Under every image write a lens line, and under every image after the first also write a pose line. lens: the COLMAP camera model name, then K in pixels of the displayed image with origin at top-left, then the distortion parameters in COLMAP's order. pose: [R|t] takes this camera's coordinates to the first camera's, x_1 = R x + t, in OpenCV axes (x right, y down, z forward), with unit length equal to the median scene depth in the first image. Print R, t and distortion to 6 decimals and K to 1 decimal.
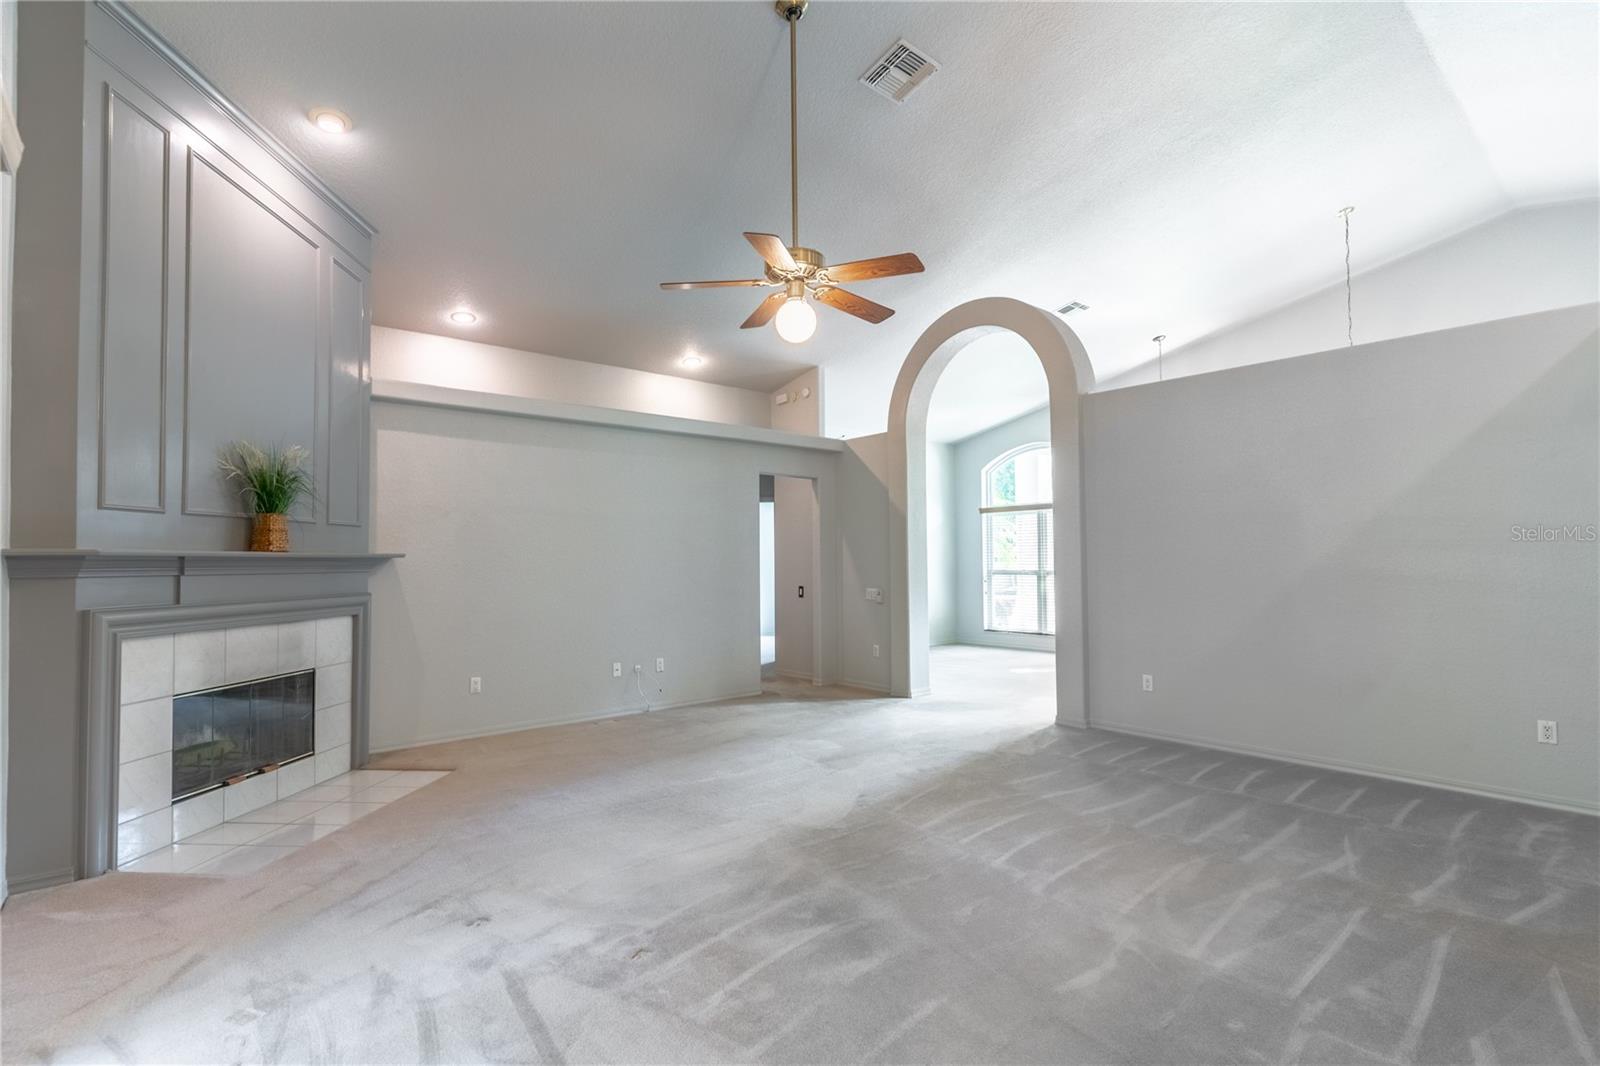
lens RADIAL K [[763.8, 0, 799.5], [0, 763.8, 539.6], [0, 0, 1]] dist [0.000174, -0.000408]
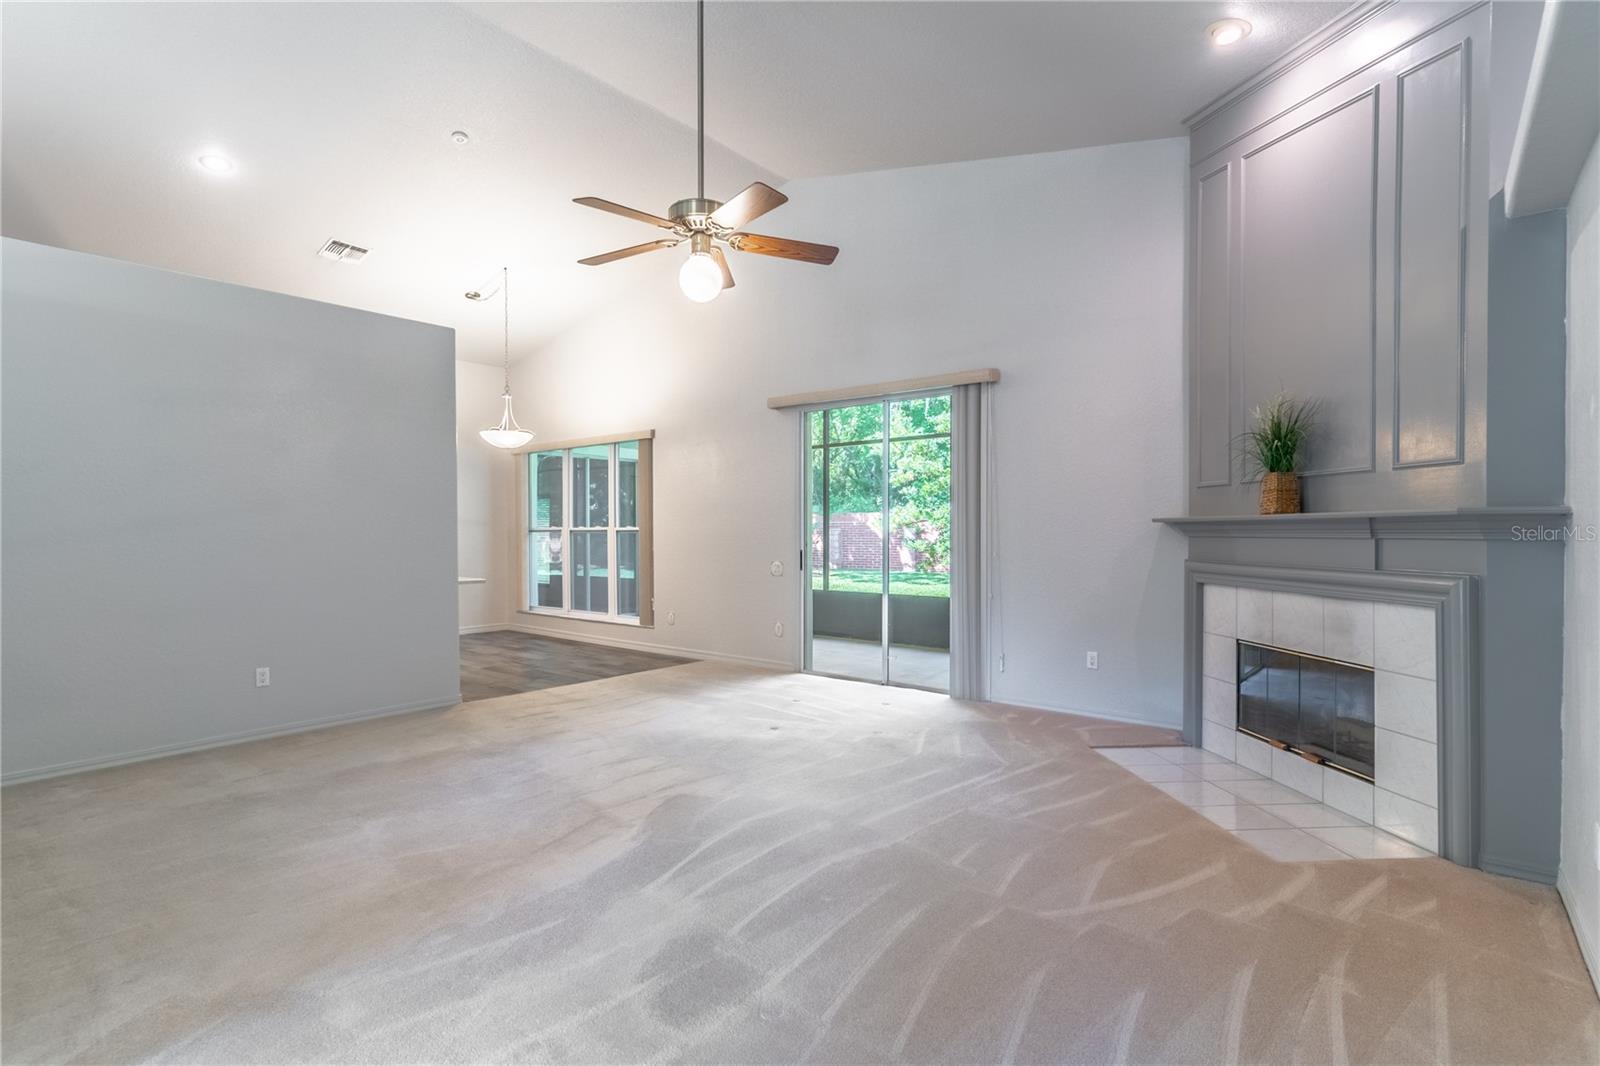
lens RADIAL K [[763.8, 0, 799.5], [0, 763.8, 539.6], [0, 0, 1]] dist [0.000174, -0.000408]
pose [[-0.986013, 0.001370, -0.166663, 0.039860], [0.005150, 0.999739, -0.022251, 0.064867], [0.166589, -0.022798, -0.985763, 1.825840]]
